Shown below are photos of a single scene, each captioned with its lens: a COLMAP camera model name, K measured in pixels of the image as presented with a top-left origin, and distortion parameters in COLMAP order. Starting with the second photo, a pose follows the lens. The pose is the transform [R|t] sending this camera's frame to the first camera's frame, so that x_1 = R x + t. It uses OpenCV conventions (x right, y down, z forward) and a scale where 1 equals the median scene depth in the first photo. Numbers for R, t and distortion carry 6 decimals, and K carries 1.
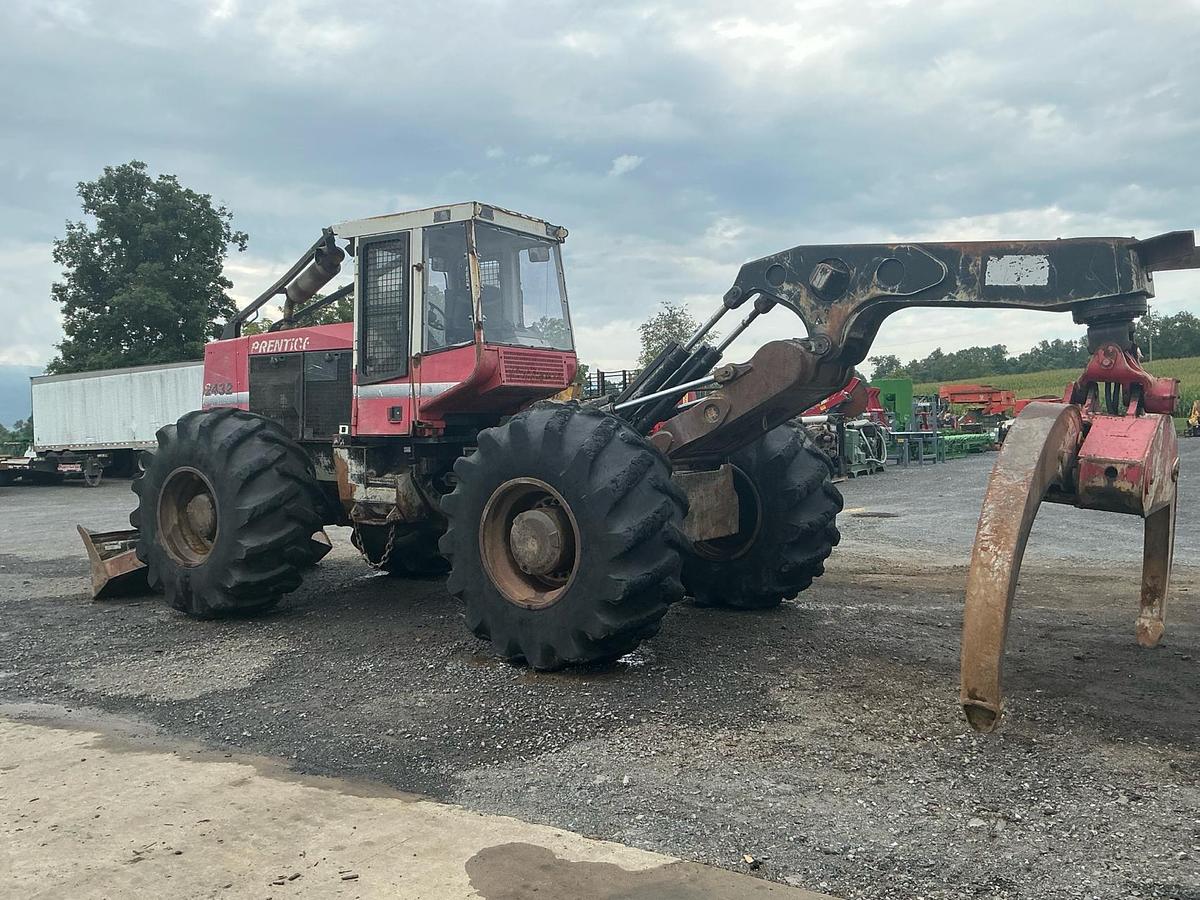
lens RADIAL K [[1022.5, 0, 597.7], [0, 1022.5, 451.2], [0, 0, 1]] dist [0.045911, -0.077619]
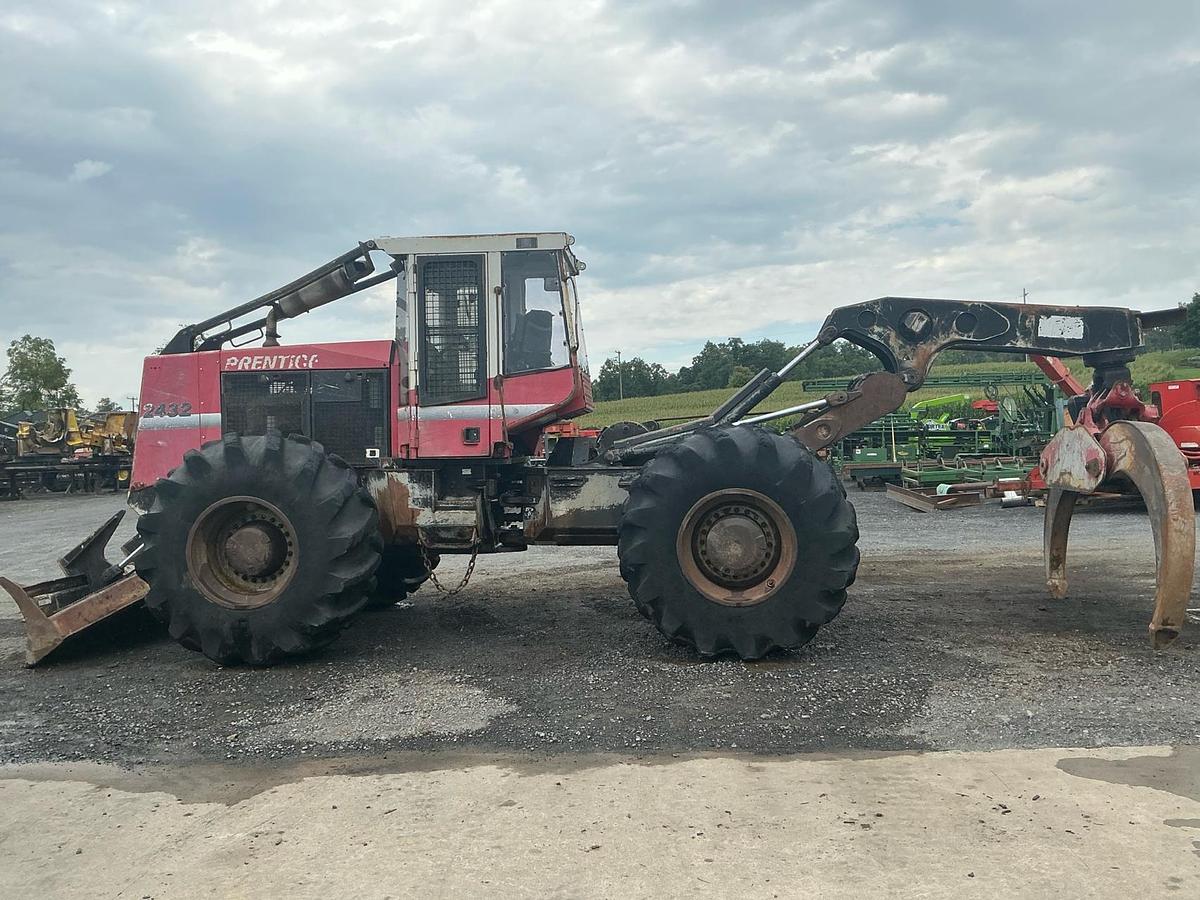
lens RADIAL K [[1022.5, 0, 602.8], [0, 1022.5, 448.2], [0, 0, 1]] dist [0.045911, -0.077619]
pose [[0.866467, -0.010295, 0.499128, -0.567442], [0.027189, 0.999277, -0.026588, 0.005653], [-0.498493, 0.036608, 0.866120, 0.075691]]
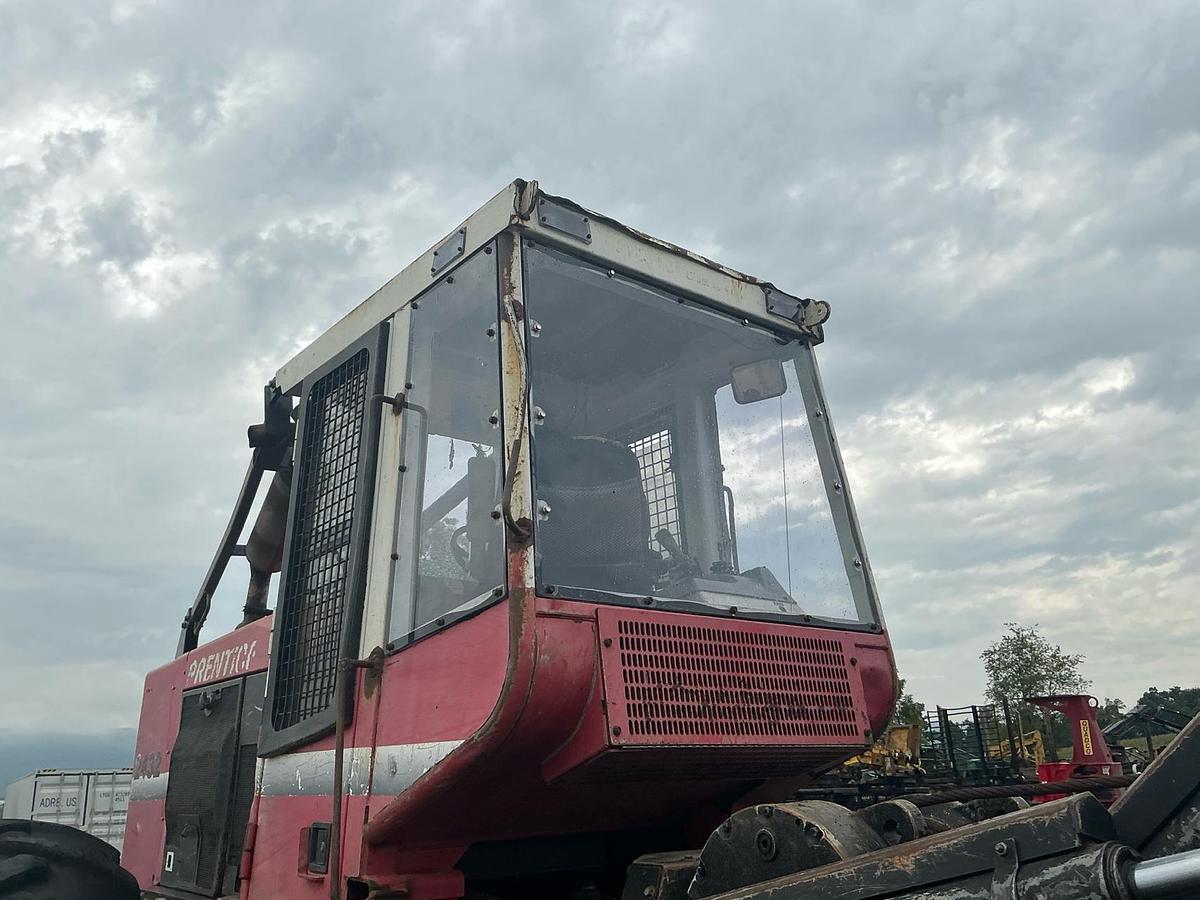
lens RADIAL K [[998.8, 0, 597.4], [0, 998.8, 450.1], [0, 0, 1]] dist [0.067477, -0.118268]
pose [[0.950539, -0.112510, -0.289511, -0.009611], [0.010531, 0.943228, -0.331980, -0.046948], [0.310425, 0.312511, 0.897760, 0.688477]]
